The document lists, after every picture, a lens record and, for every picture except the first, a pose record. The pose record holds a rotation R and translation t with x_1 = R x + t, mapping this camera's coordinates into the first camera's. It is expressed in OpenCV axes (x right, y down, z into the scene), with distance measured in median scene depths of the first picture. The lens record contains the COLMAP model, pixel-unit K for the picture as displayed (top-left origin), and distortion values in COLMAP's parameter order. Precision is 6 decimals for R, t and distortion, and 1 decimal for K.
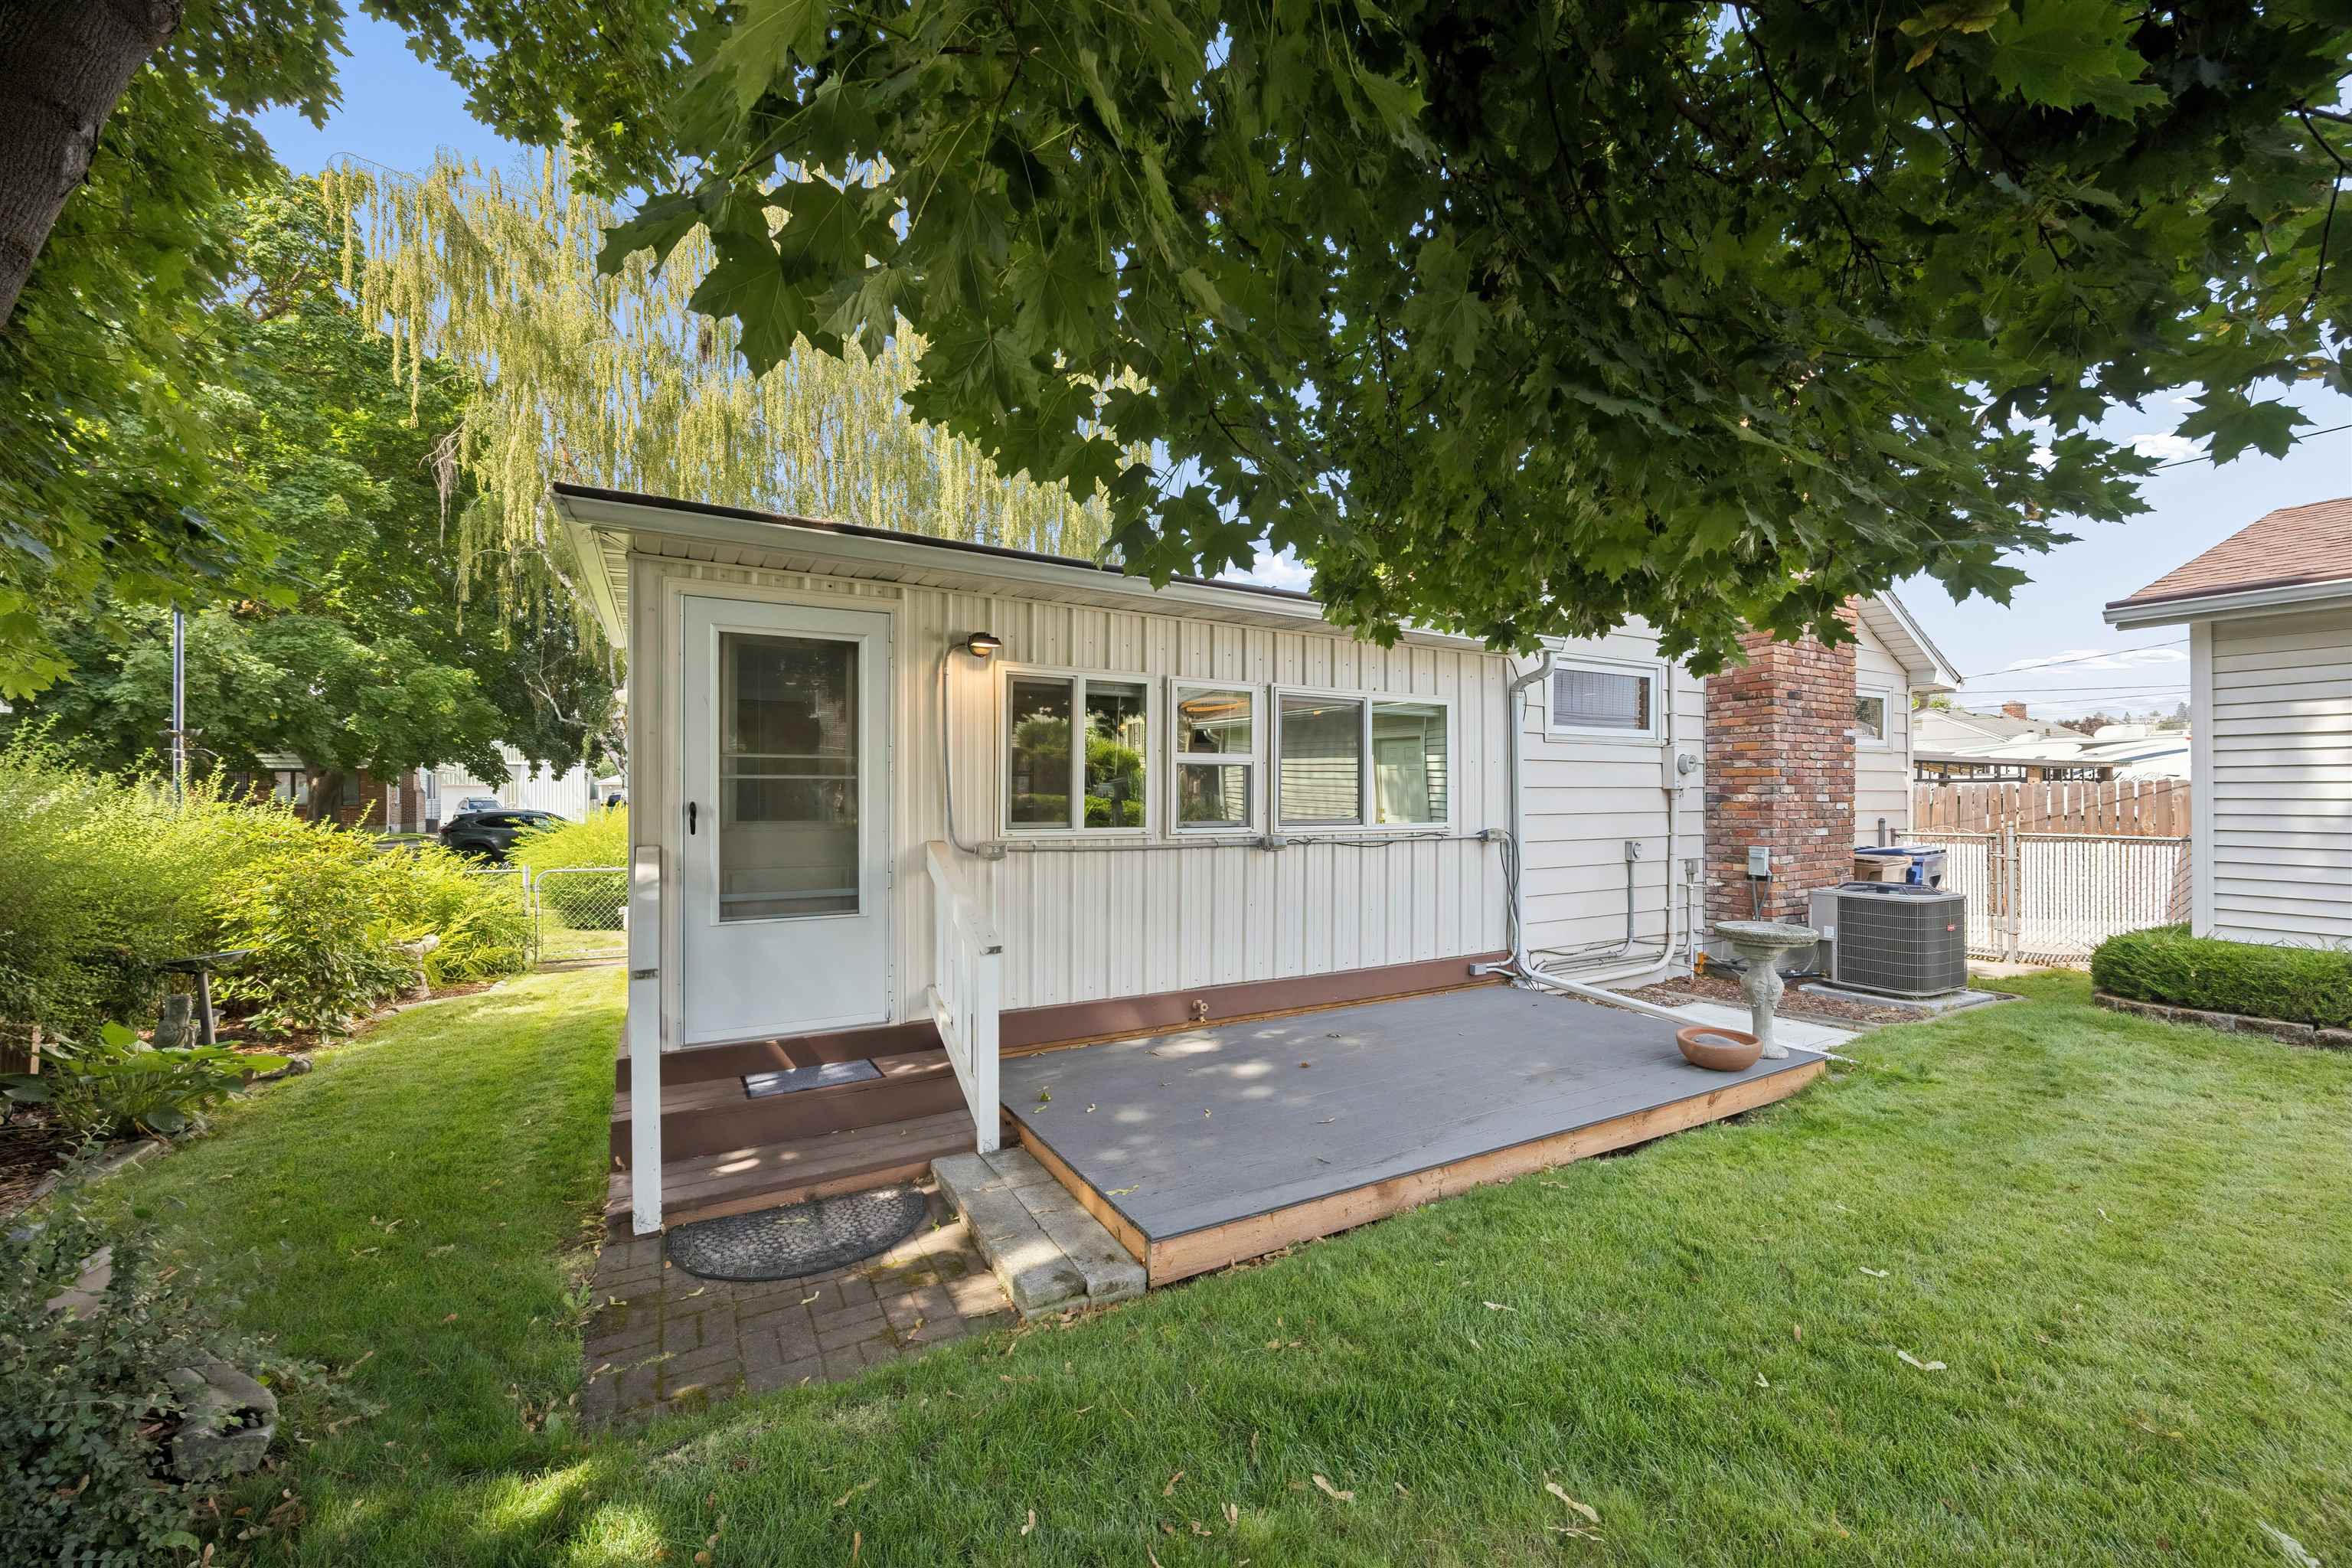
lens RADIAL K [[907.6, 0, 1192.3], [0, 907.6, 802.0], [0, 0, 1]] dist [-0.001534, -0.000055]
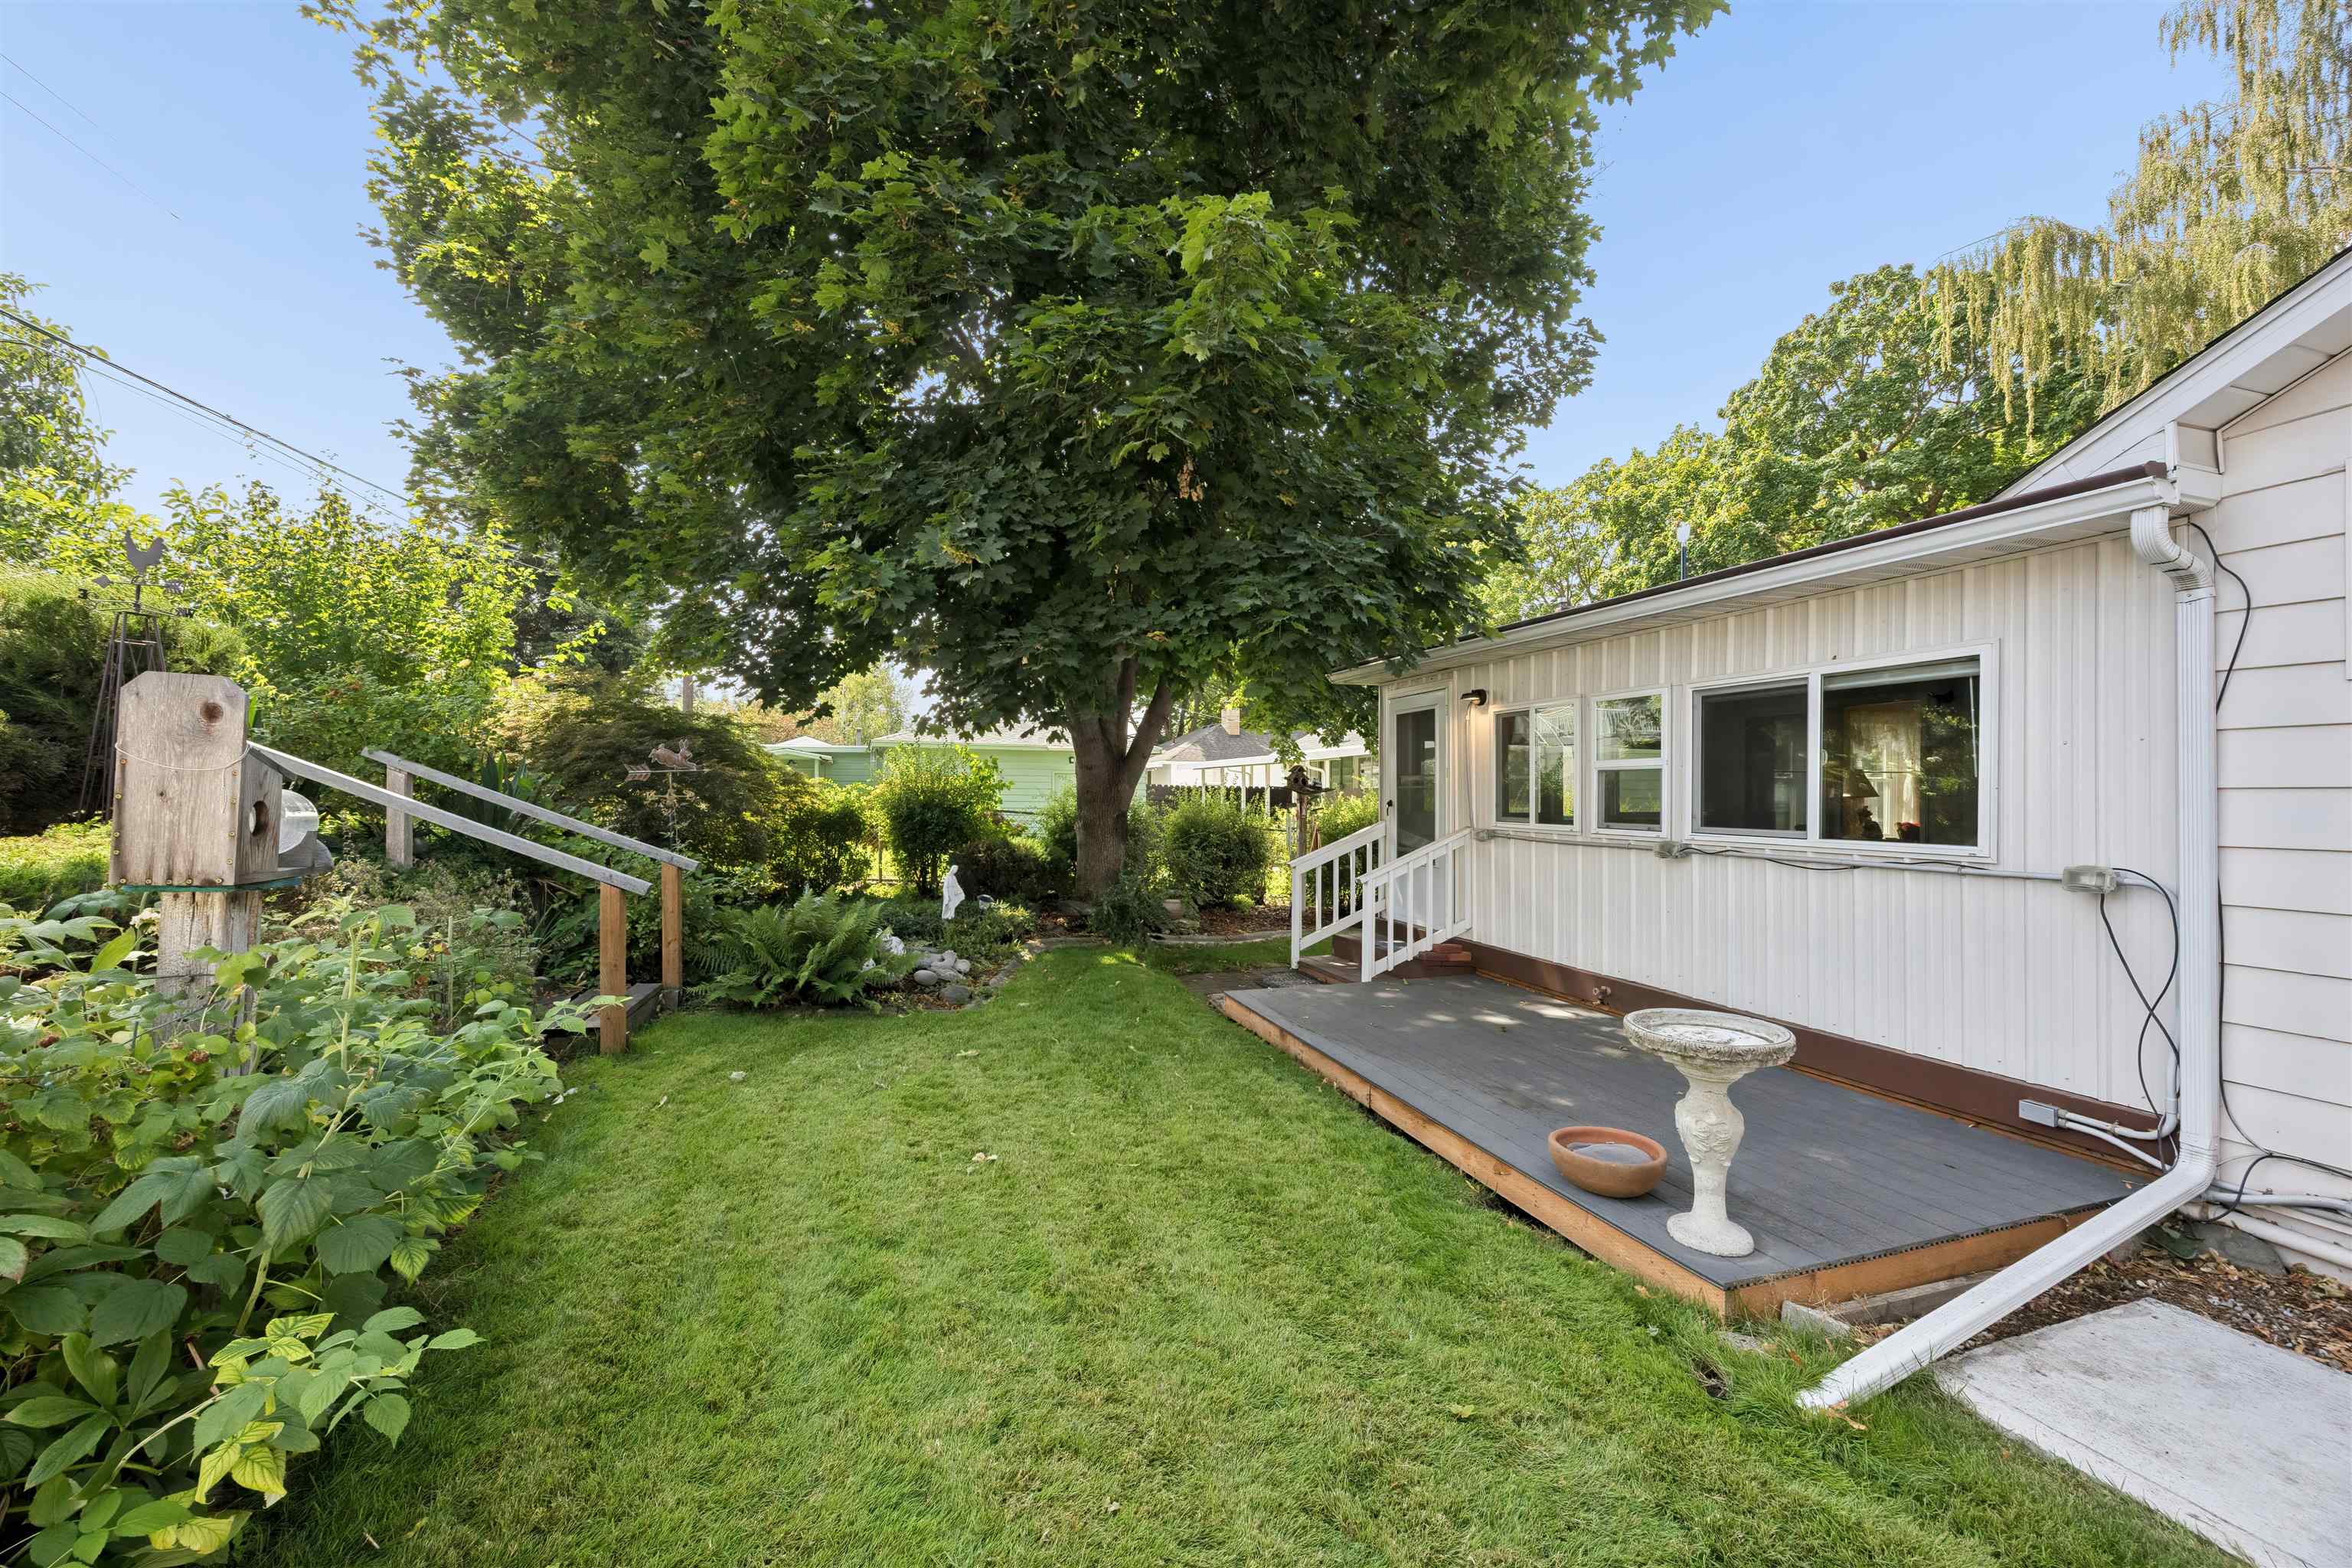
lens RADIAL K [[907.6, 0, 1178.6], [0, 907.6, 787.9], [0, 0, 1]] dist [-0.001534, -0.000055]
pose [[-0.193341, -0.005294, -0.981117, 1.157042], [-0.011590, 0.999928, -0.003111, -0.011784], [0.981063, 0.010770, -0.193388, 0.691293]]
